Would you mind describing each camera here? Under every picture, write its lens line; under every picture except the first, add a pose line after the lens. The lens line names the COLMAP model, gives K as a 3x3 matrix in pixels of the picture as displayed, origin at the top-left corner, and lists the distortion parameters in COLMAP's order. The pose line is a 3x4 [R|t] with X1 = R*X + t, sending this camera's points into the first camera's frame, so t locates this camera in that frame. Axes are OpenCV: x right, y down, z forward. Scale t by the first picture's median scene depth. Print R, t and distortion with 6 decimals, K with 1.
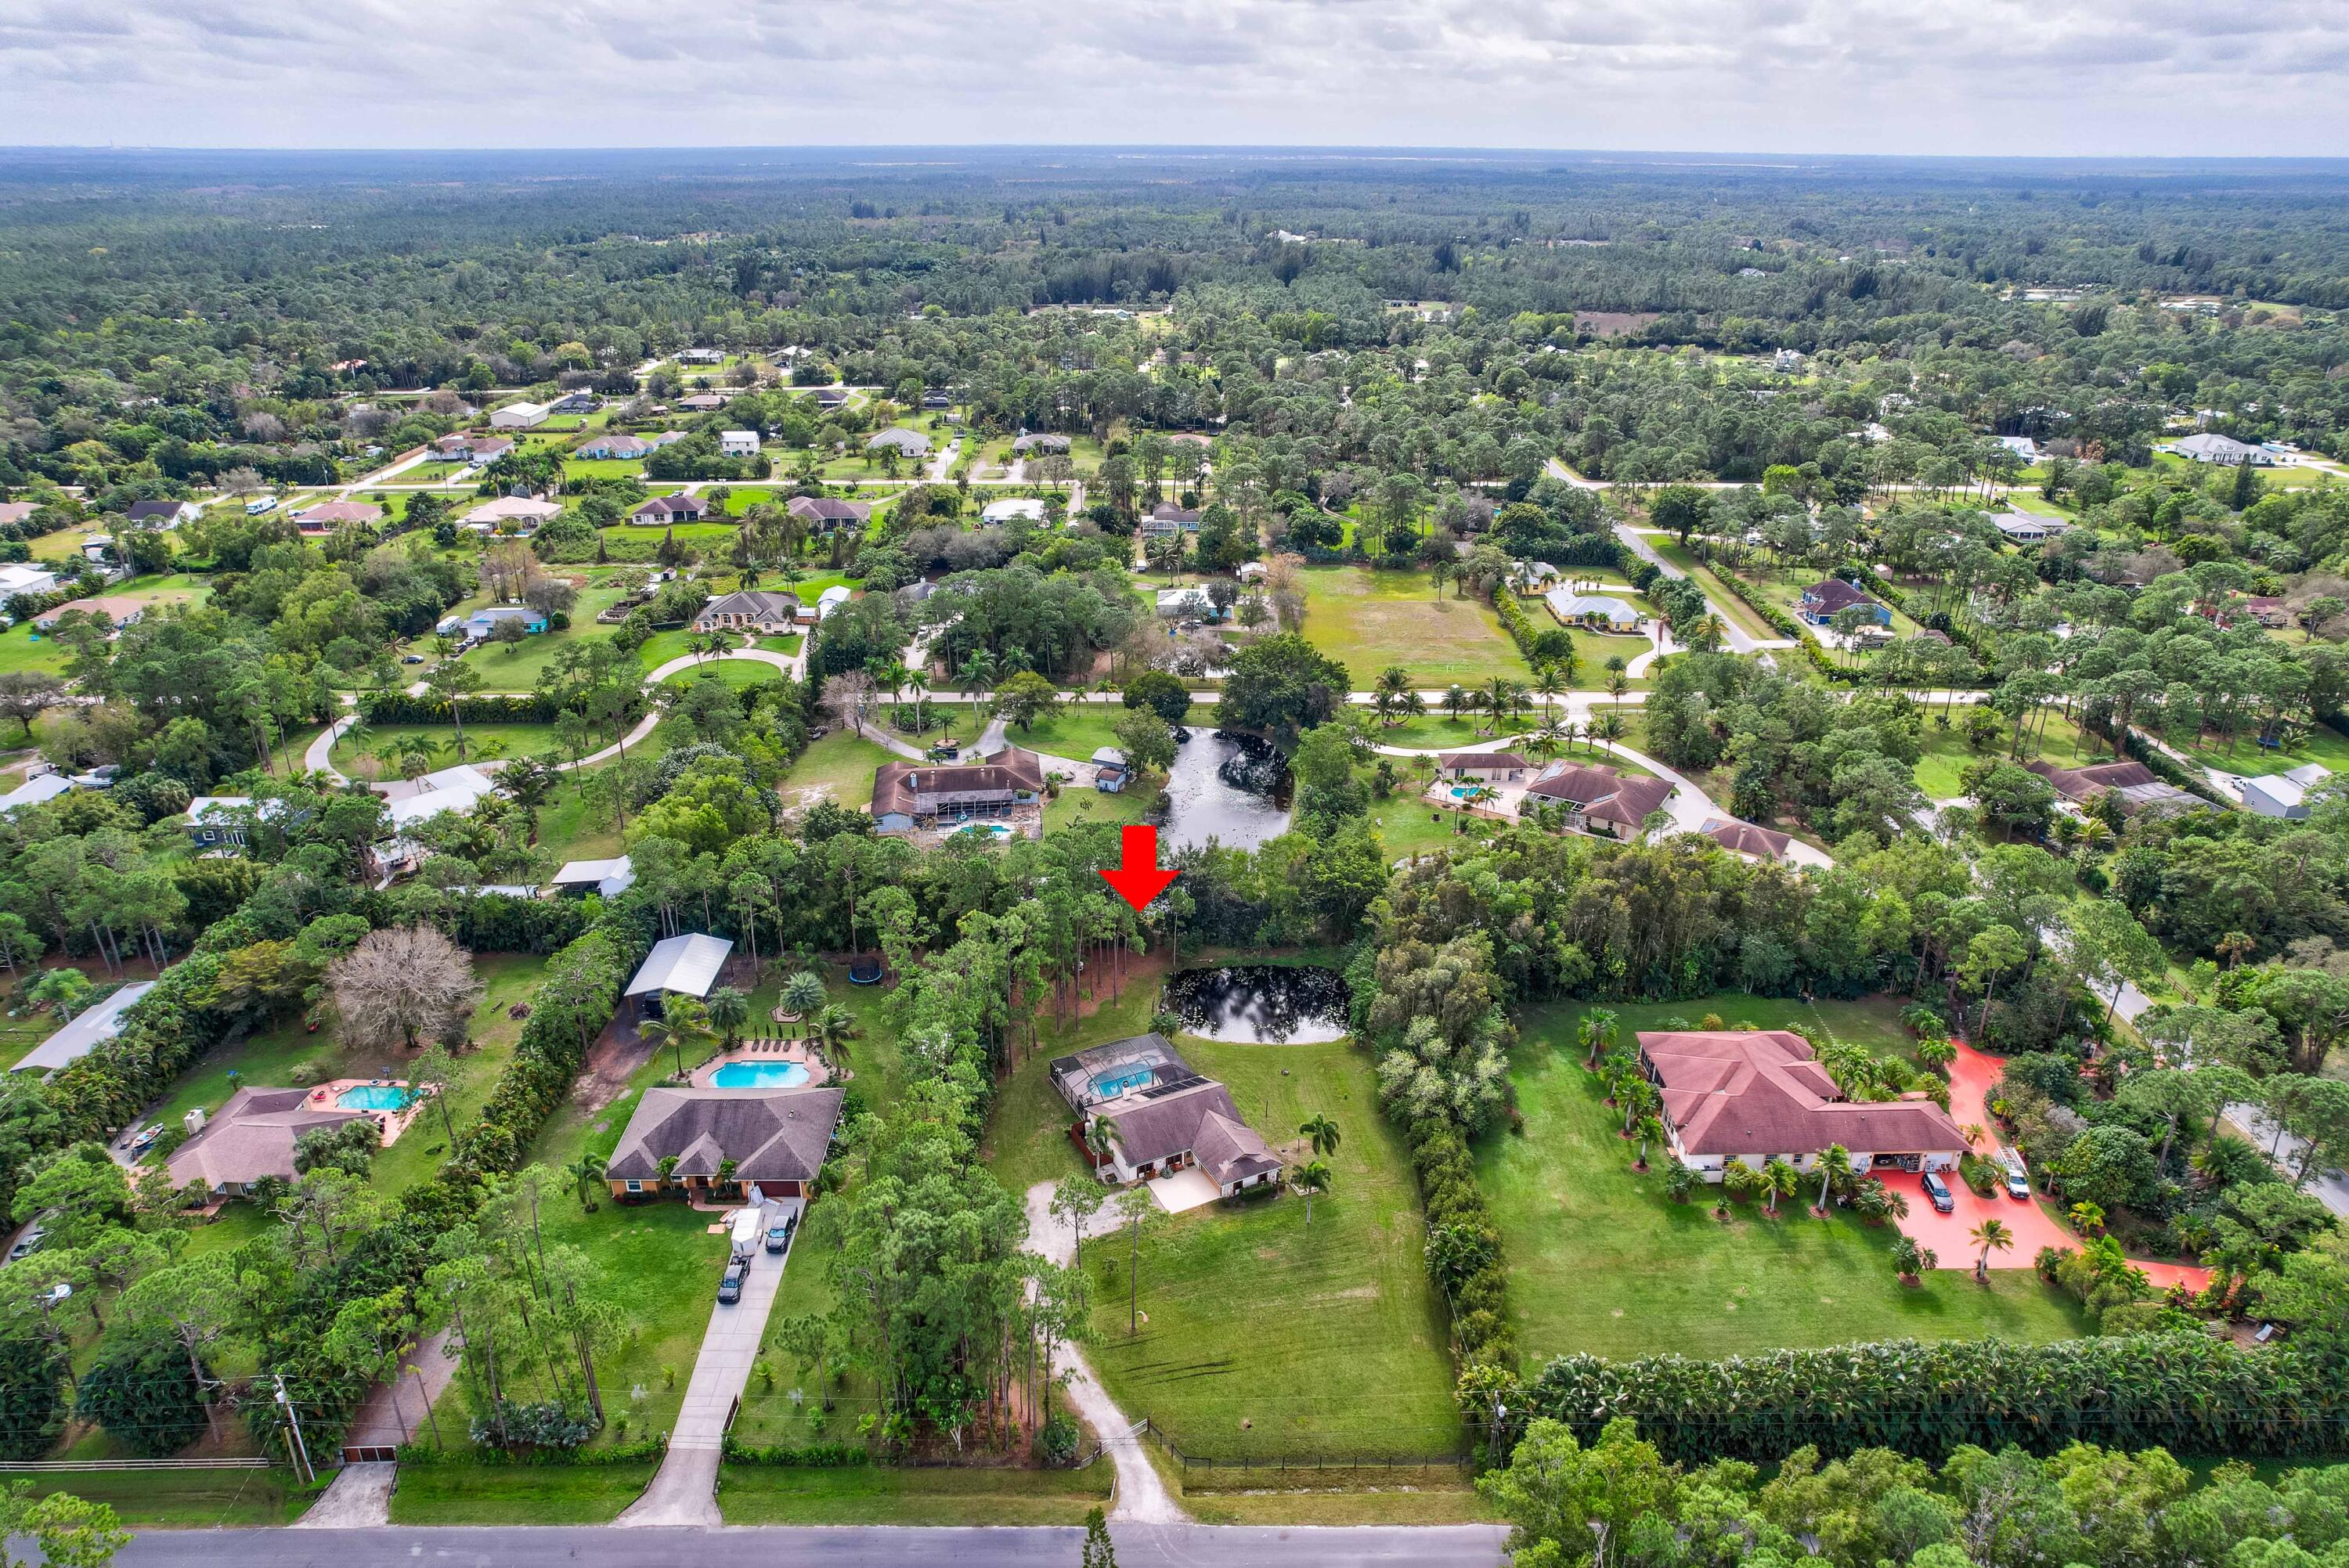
lens RADIAL K [[1504.3, 0, 1176.1], [0, 1504.3, 796.6], [0, 0, 1]] dist [-0.072424, 0.067752]
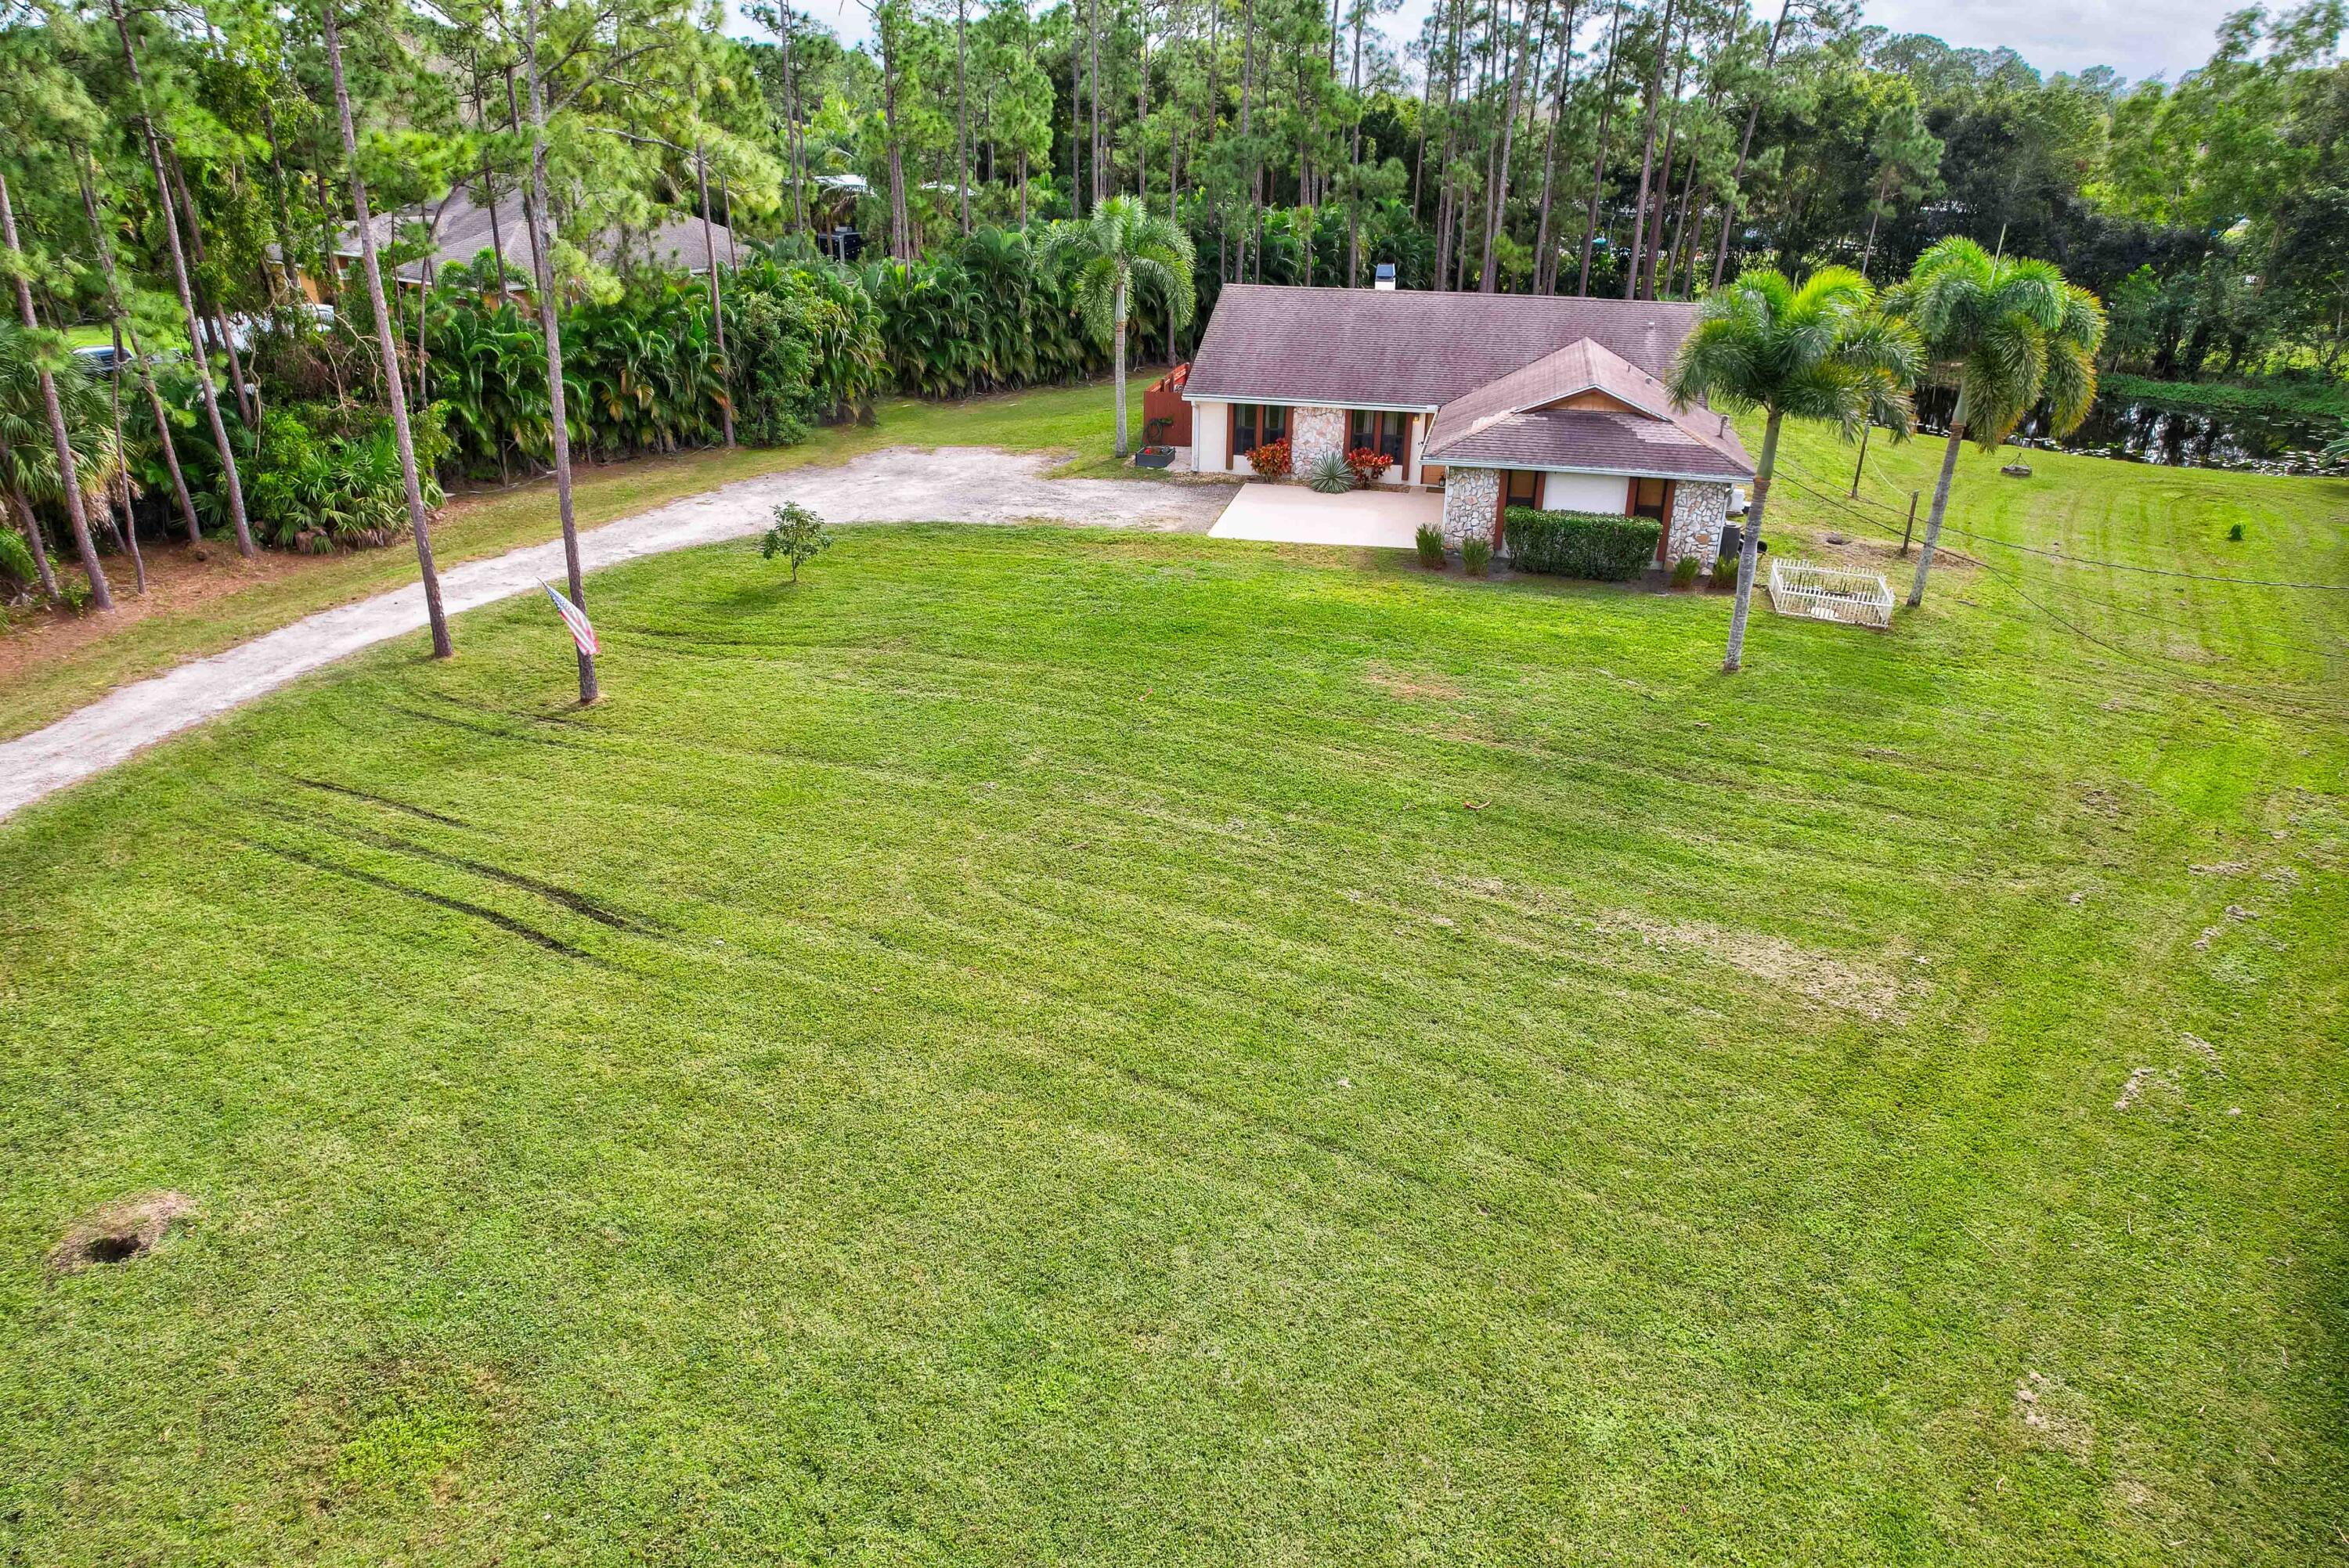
lens RADIAL K [[1504.3, 0, 1176.1], [0, 1504.3, 796.6], [0, 0, 1]] dist [-0.072424, 0.067752]
pose [[0.770561, 0.262077, -0.580991, 0.143800], [-0.253502, 0.962369, 0.097895, 0.291543], [0.584784, 0.071848, 0.808001, 0.782528]]
